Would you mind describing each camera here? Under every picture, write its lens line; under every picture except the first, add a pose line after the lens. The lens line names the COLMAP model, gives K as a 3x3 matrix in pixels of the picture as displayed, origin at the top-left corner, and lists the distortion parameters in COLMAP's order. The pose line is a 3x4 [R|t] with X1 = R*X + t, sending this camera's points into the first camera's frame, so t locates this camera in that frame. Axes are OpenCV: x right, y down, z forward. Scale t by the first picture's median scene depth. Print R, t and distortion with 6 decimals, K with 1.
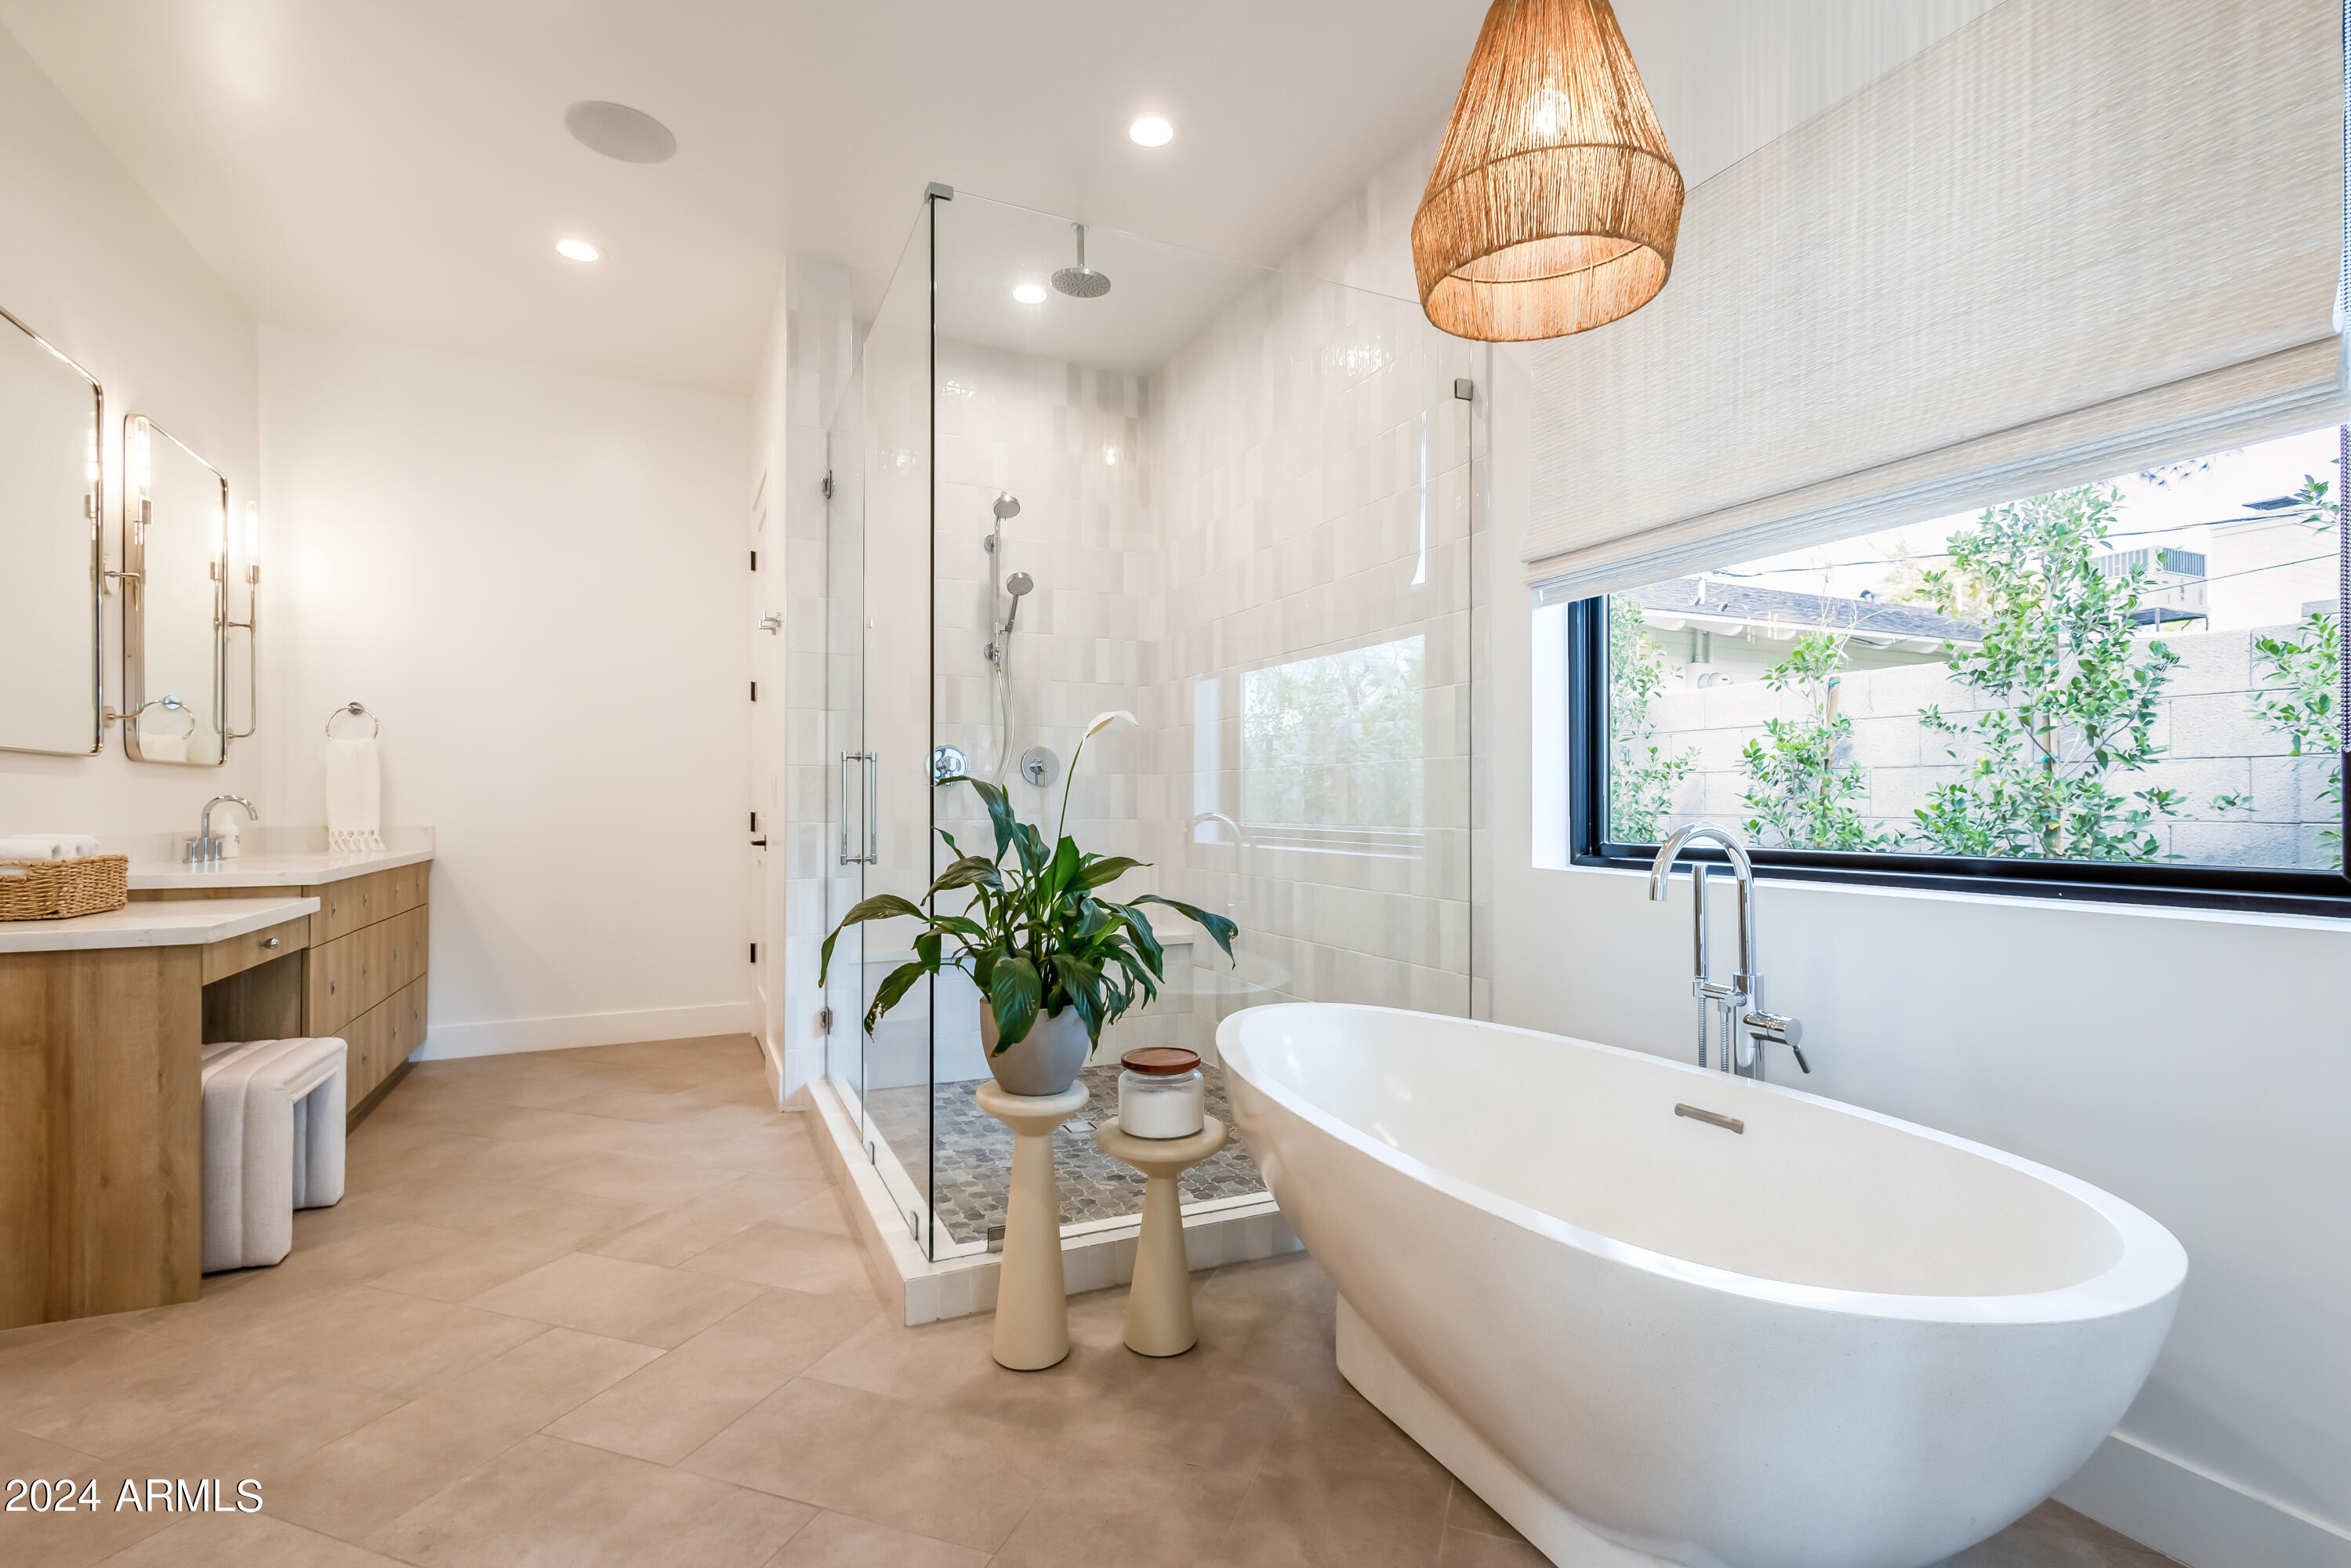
lens RADIAL K [[1099.9, 0, 1180.5], [0, 1099.9, 822.2], [0, 0, 1]] dist [0.018325, -0.008984]
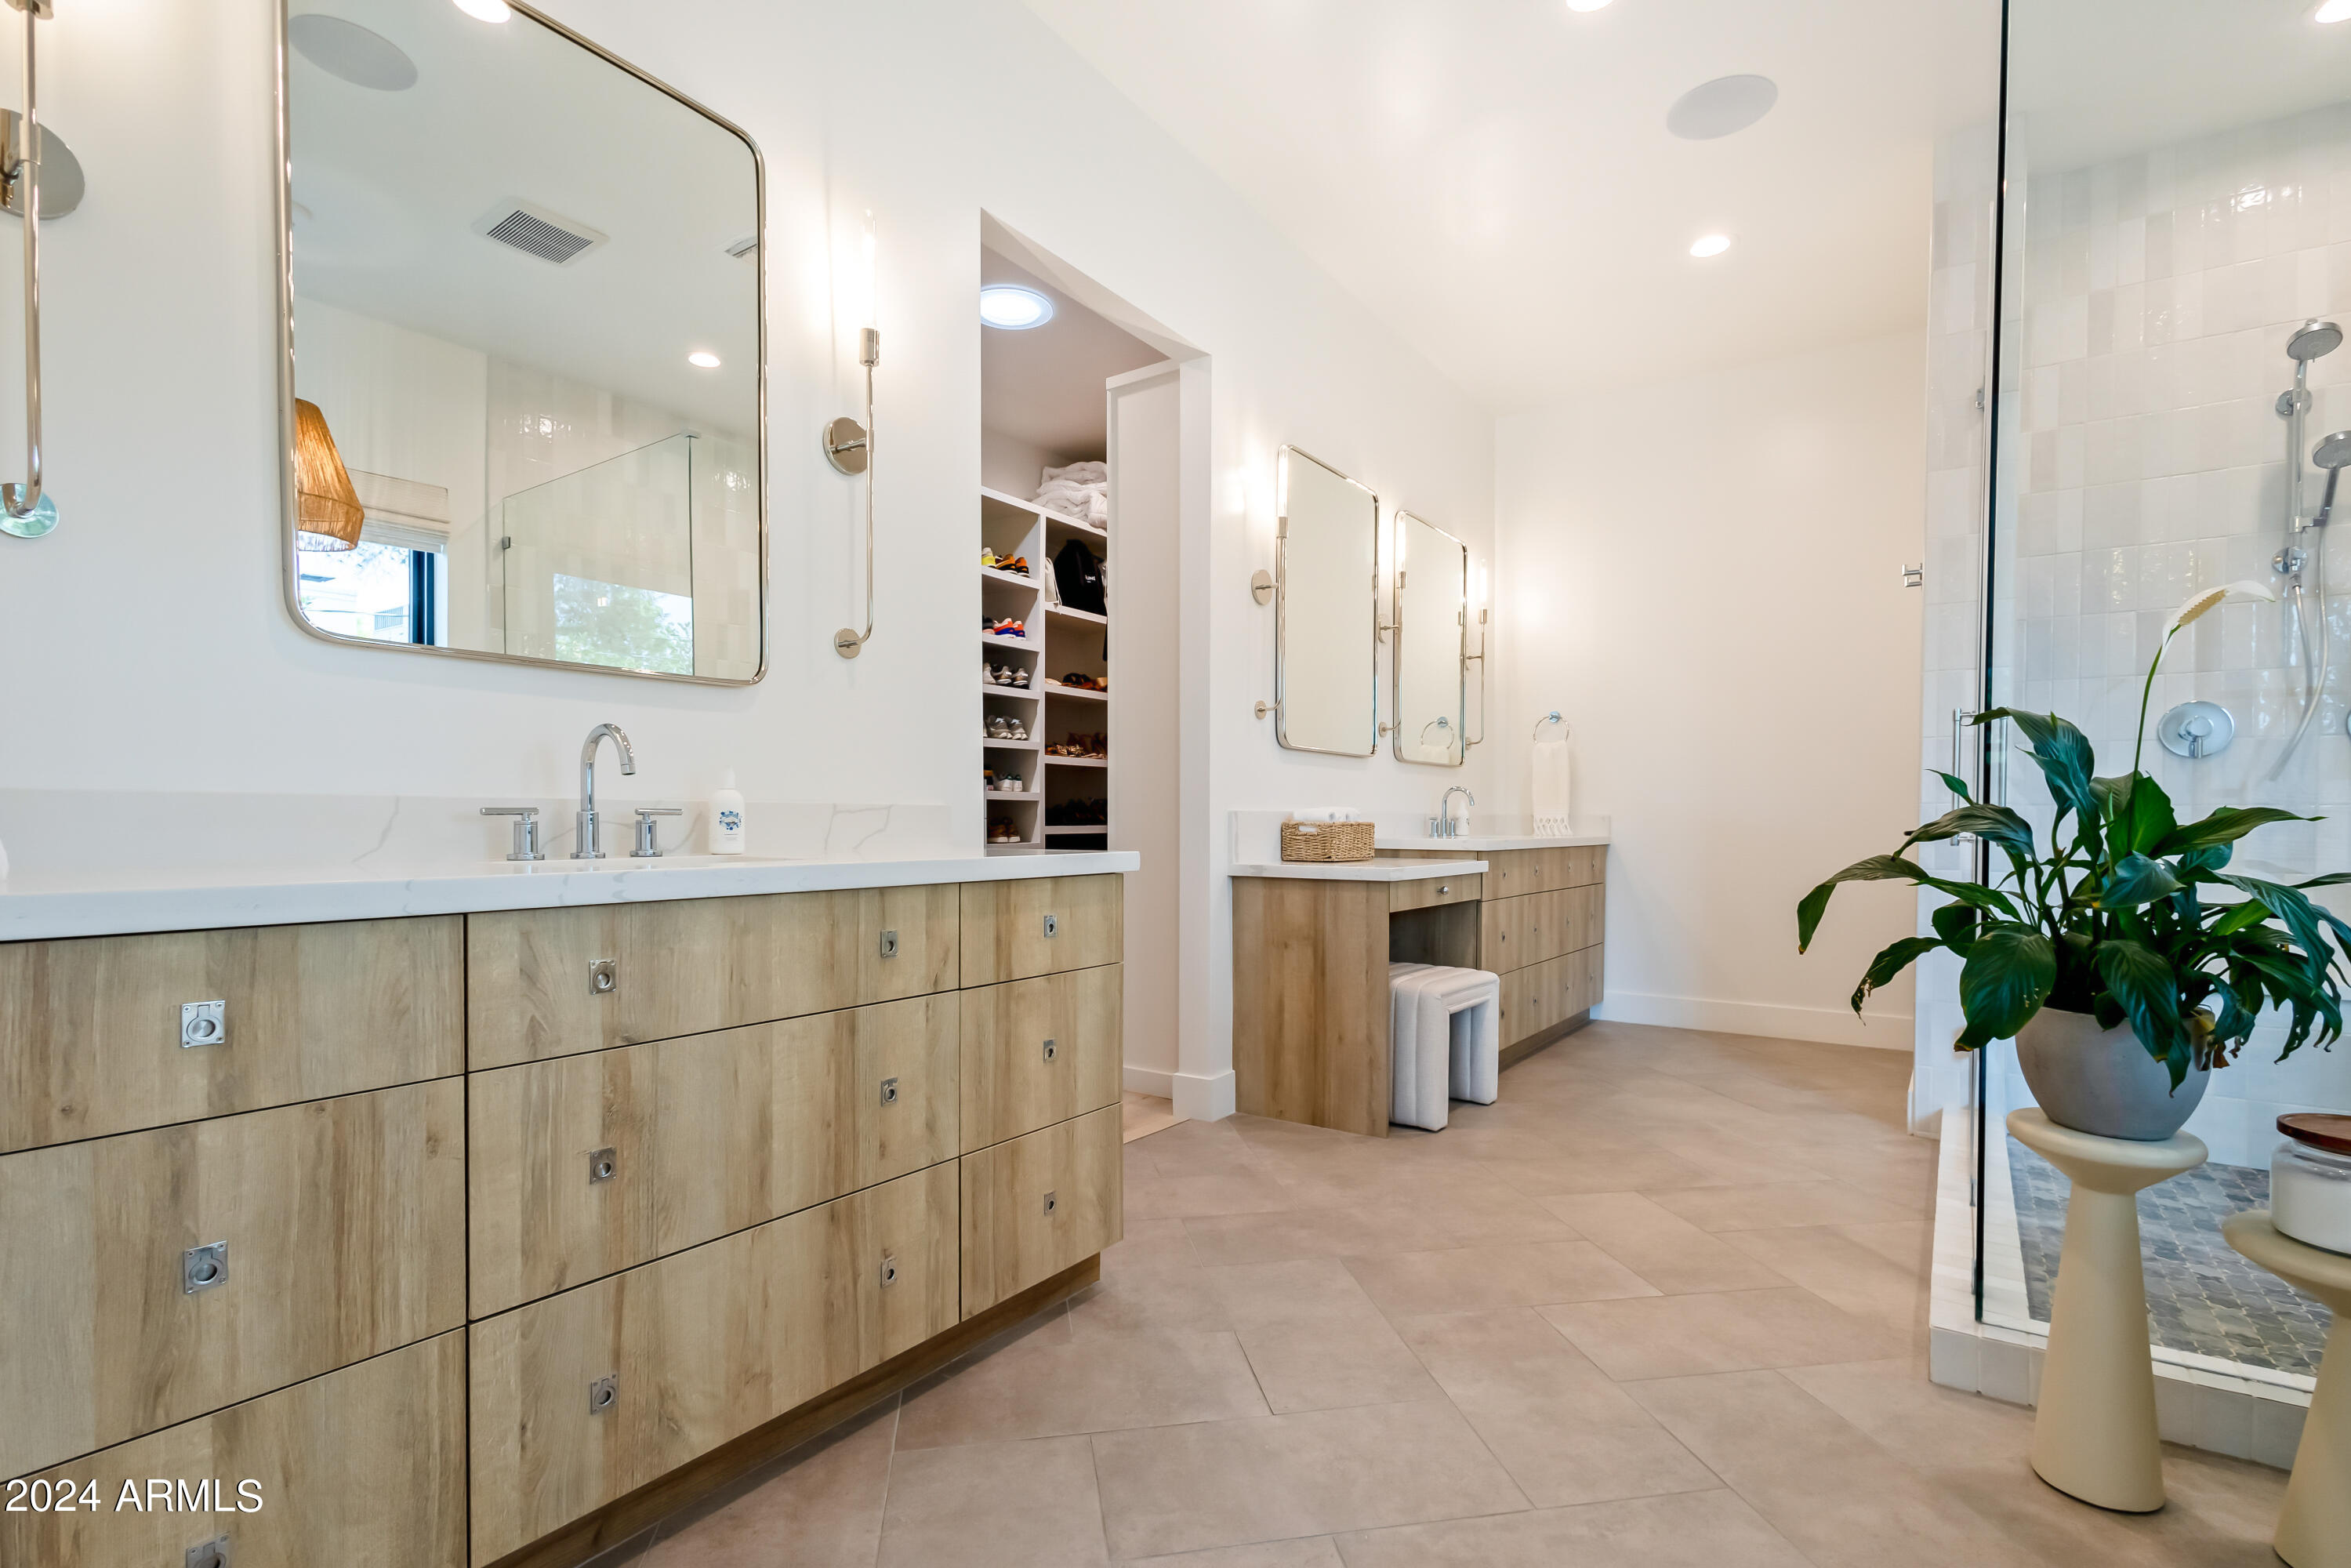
lens RADIAL K [[1100.2, 0, 1170.3], [0, 1100.2, 862.5], [0, 0, 1]] dist [0.001499, 0.000545]
pose [[0.490332, 0.034906, -0.870836, 0.157586], [-0.017790, 0.999390, 0.030043, 0.044162], [0.871354, 0.000761, 0.490654, 0.080313]]
